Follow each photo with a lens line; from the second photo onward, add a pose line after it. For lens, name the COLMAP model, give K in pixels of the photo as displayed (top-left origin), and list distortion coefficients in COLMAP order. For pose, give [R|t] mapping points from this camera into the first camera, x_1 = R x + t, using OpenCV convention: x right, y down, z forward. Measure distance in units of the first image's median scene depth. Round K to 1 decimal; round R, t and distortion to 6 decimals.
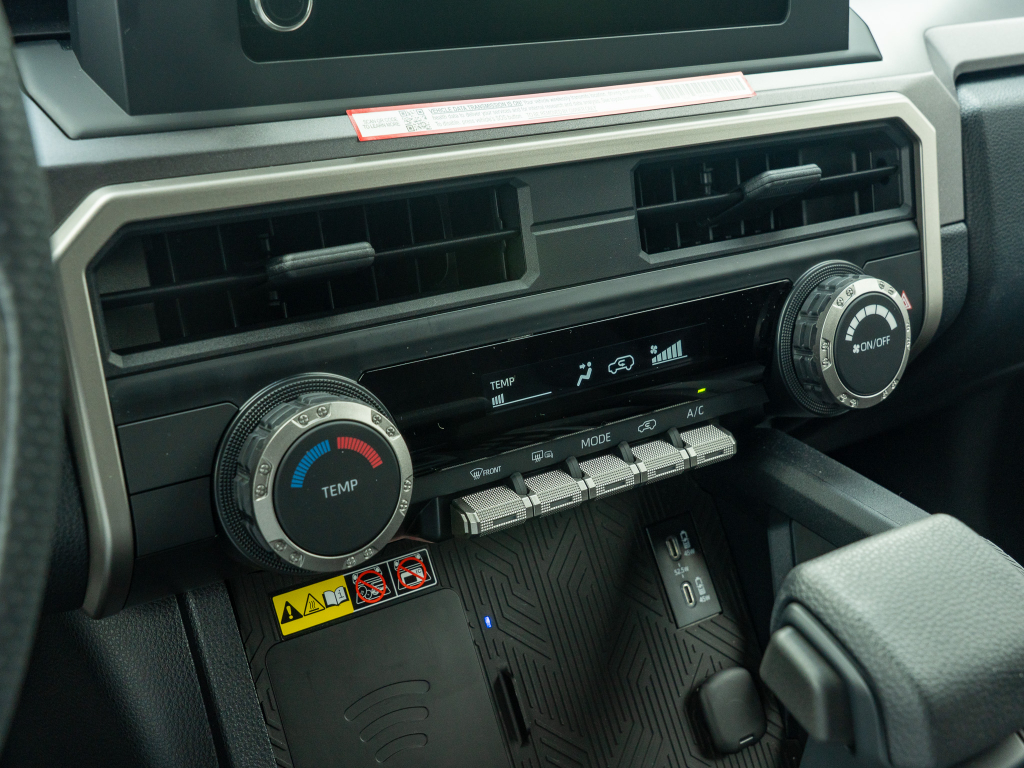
lens RADIAL K [[1204.8, 0, 513.0], [0, 1204.8, 386.0], [0, 0, 1]] dist [0.017233, 0.000000]
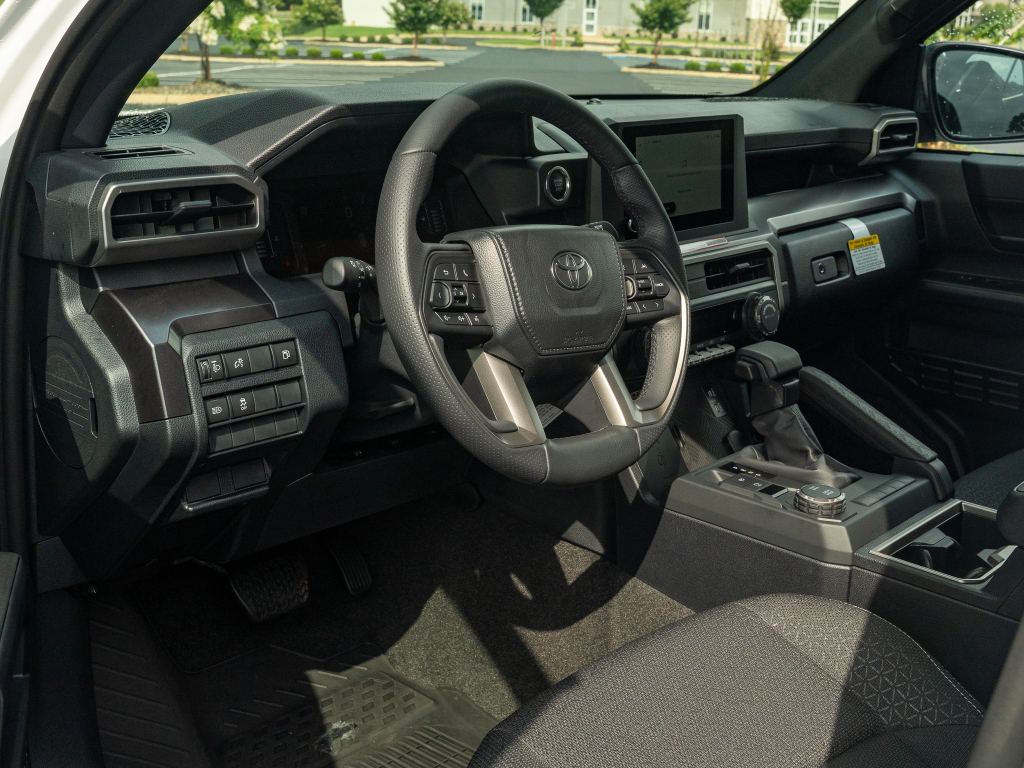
lens RADIAL K [[1204.8, 0, 510.4], [0, 1204.8, 378.6], [0, 0, 1]] dist [0.017233, 0.000000]
pose [[0.974252, -0.066936, 0.215296, -1.142939], [0.093192, 0.989077, -0.114202, 0.457116], [-0.205300, 0.131325, 0.969848, -2.074273]]
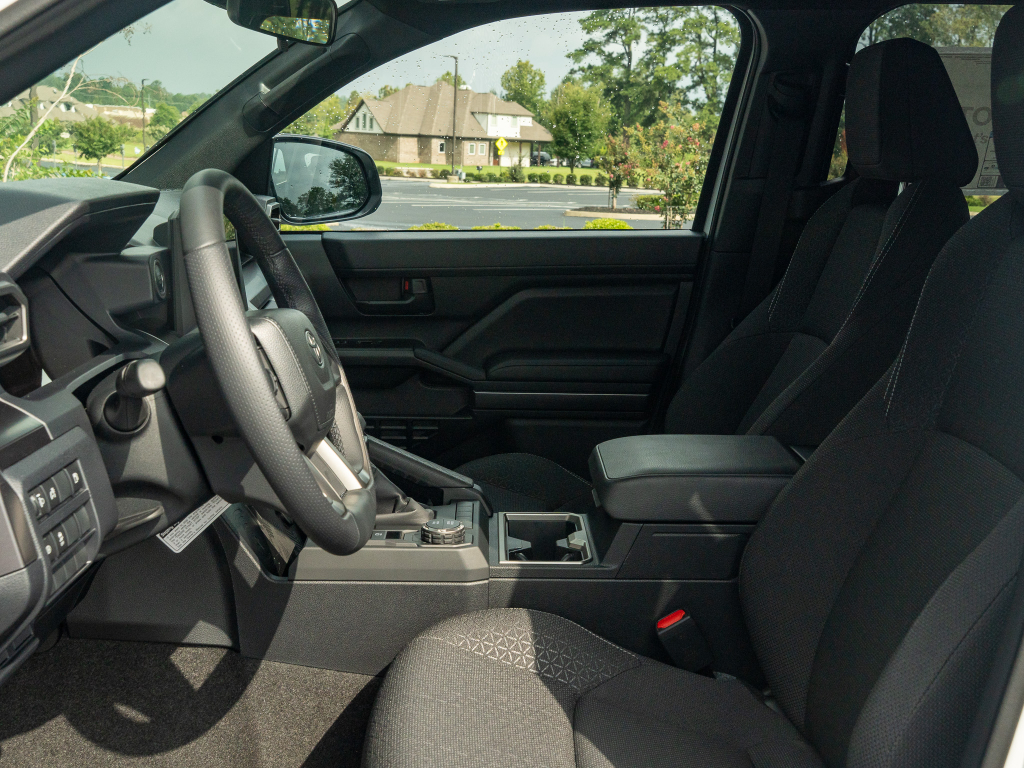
lens RADIAL K [[1204.8, 0, 548.9], [0, 1204.8, 384.7], [0, 0, 1]] dist [0.017233, 0.000000]
pose [[0.574502, -0.185626, 0.797176, -2.103625], [0.338197, 0.940752, -0.024670, 0.299501], [-0.745366, 0.283776, 0.603242, -1.685640]]
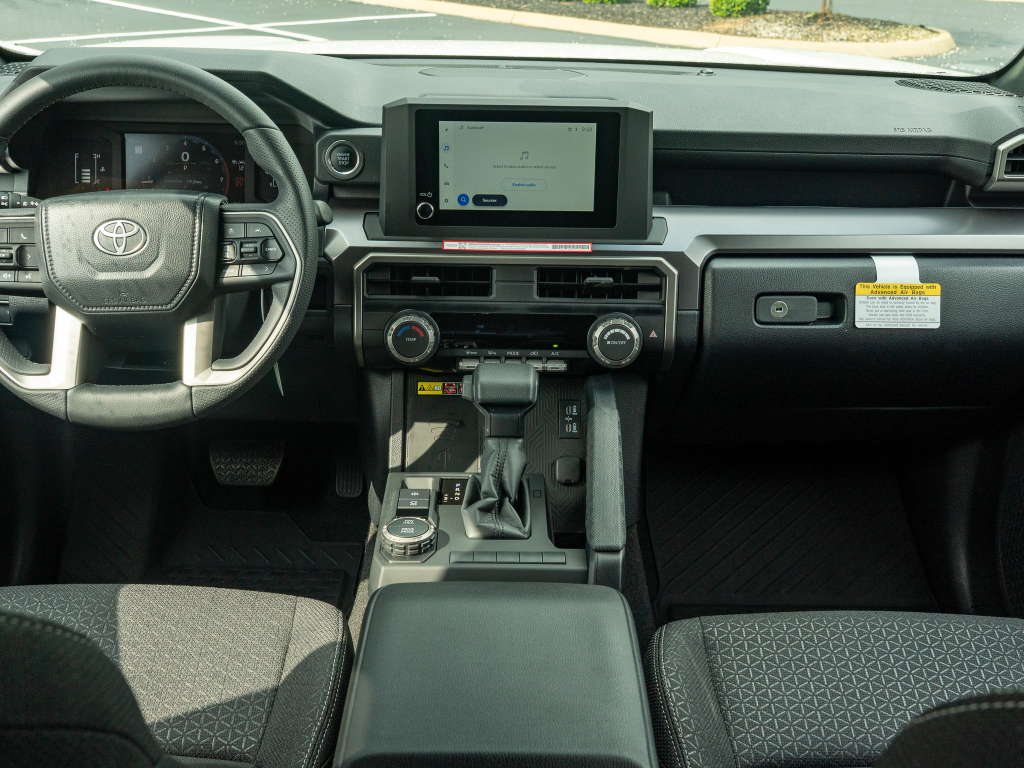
lens RADIAL K [[1204.8, 0, 501.9], [0, 1204.8, 392.7], [0, 0, 1]] dist [0.017233, 0.000000]
pose [[0.843769, 0.201343, -0.497509, 1.573992], [-0.217705, 0.975678, 0.025635, 0.069654], [0.490570, 0.086680, 0.867080, -1.658419]]
